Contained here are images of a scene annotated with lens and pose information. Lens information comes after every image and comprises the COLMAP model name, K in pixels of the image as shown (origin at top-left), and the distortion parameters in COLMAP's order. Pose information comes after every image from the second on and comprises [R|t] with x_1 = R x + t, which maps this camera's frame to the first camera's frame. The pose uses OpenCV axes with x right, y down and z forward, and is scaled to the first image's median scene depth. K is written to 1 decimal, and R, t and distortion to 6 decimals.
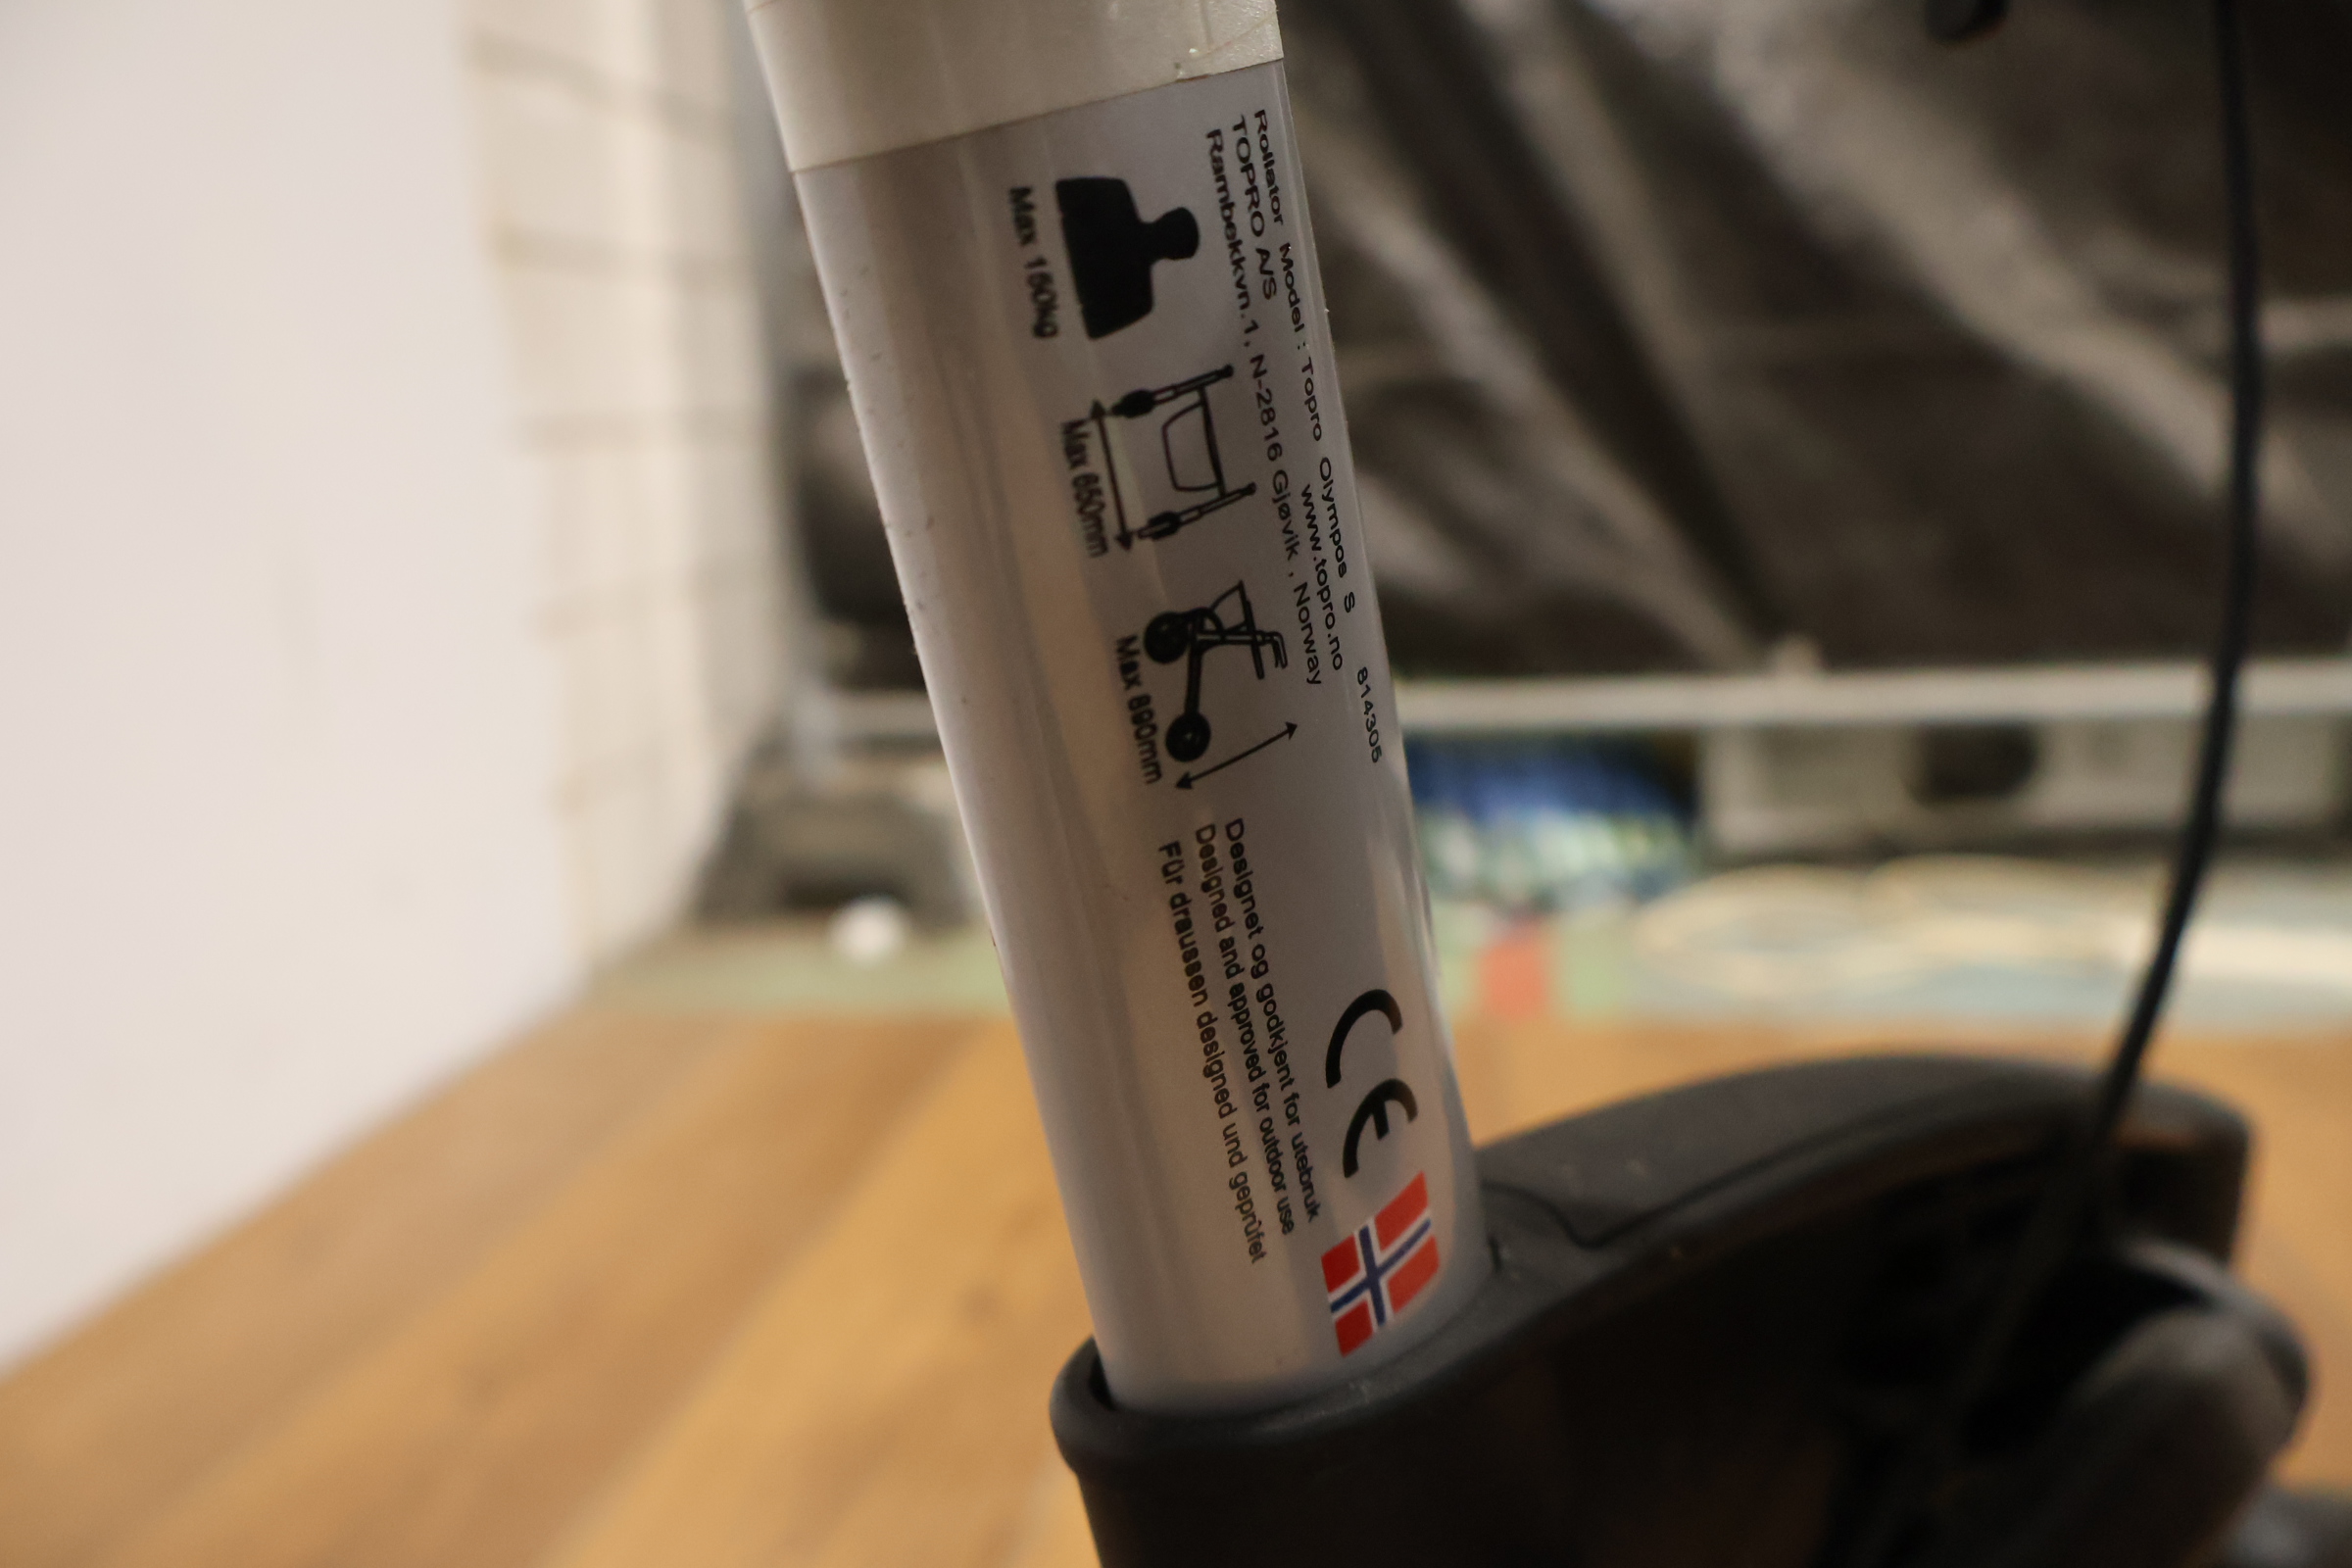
lens RADIAL K [[2070.9, 0, 1165.9], [0, 2070.9, 778.6], [0, 0, 1]] dist [-0.000245, 0.004353]
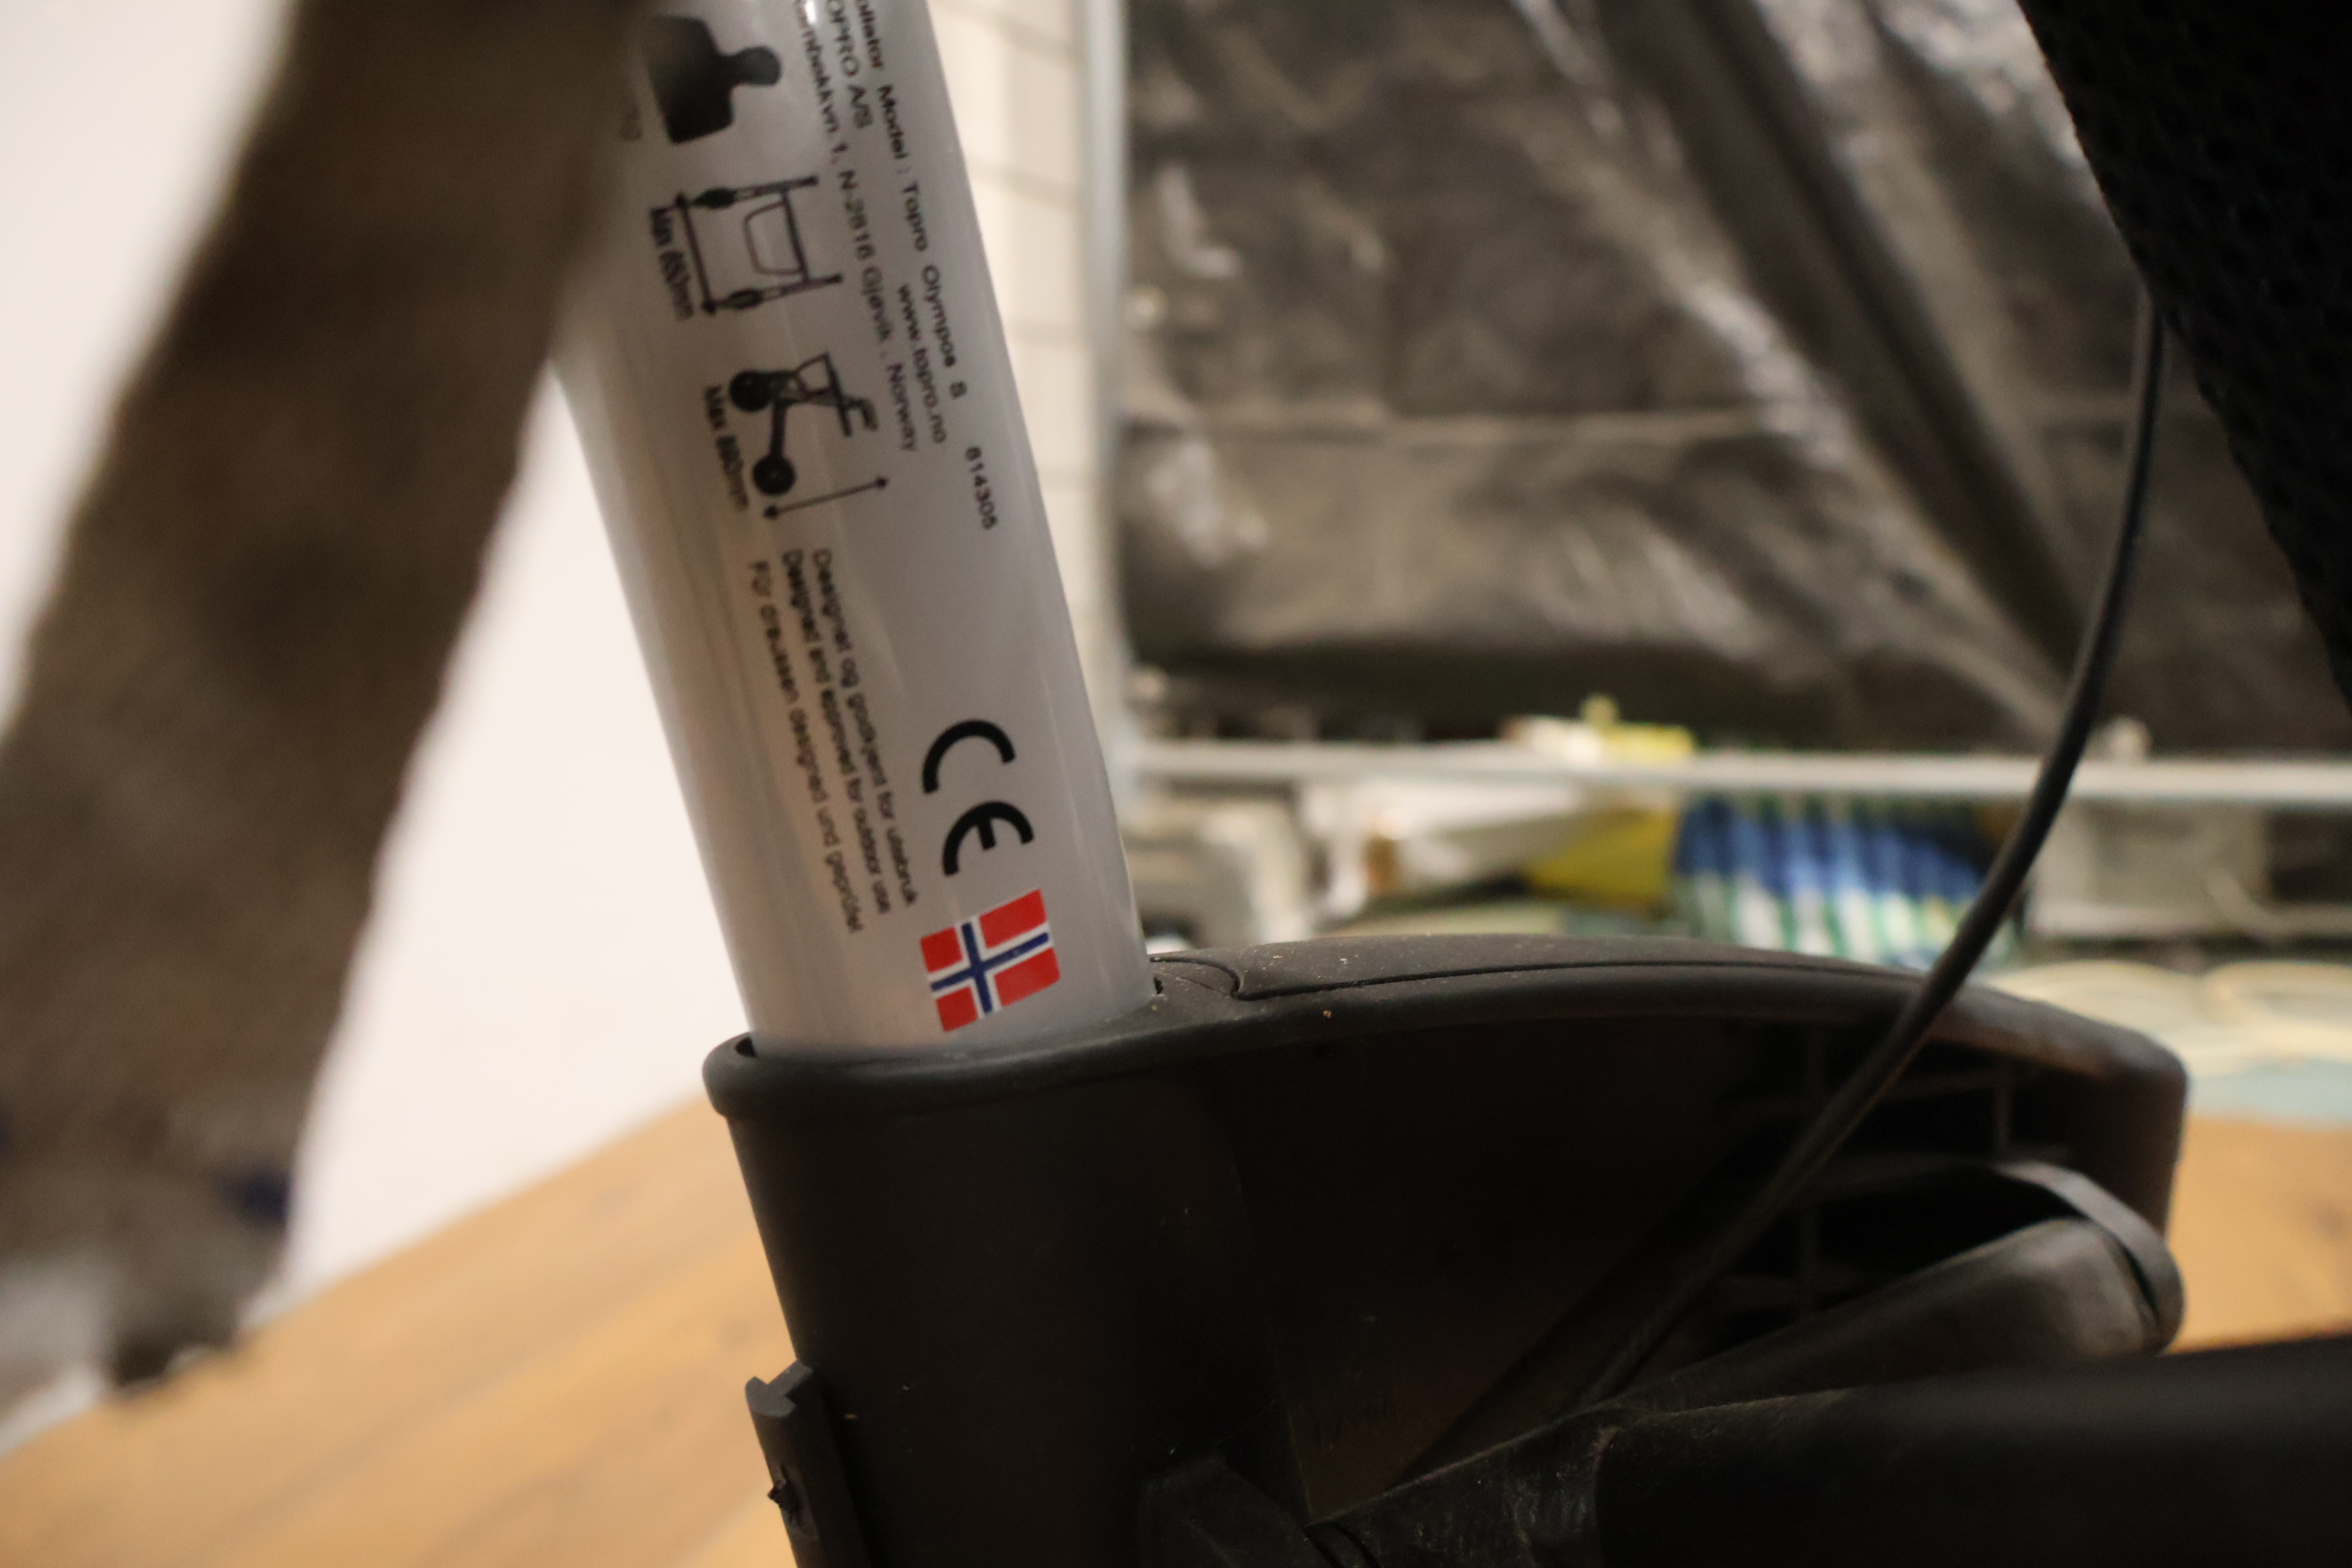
lens RADIAL K [[2070.9, 0, 1192.0], [0, 2070.9, 789.0], [0, 0, 1]] dist [-0.000245, 0.004353]
pose [[0.981836, 0.045723, -0.184140, 0.469701], [-0.053021, 0.997983, -0.034903, 0.187726], [0.182173, 0.044032, 0.982280, -0.155765]]
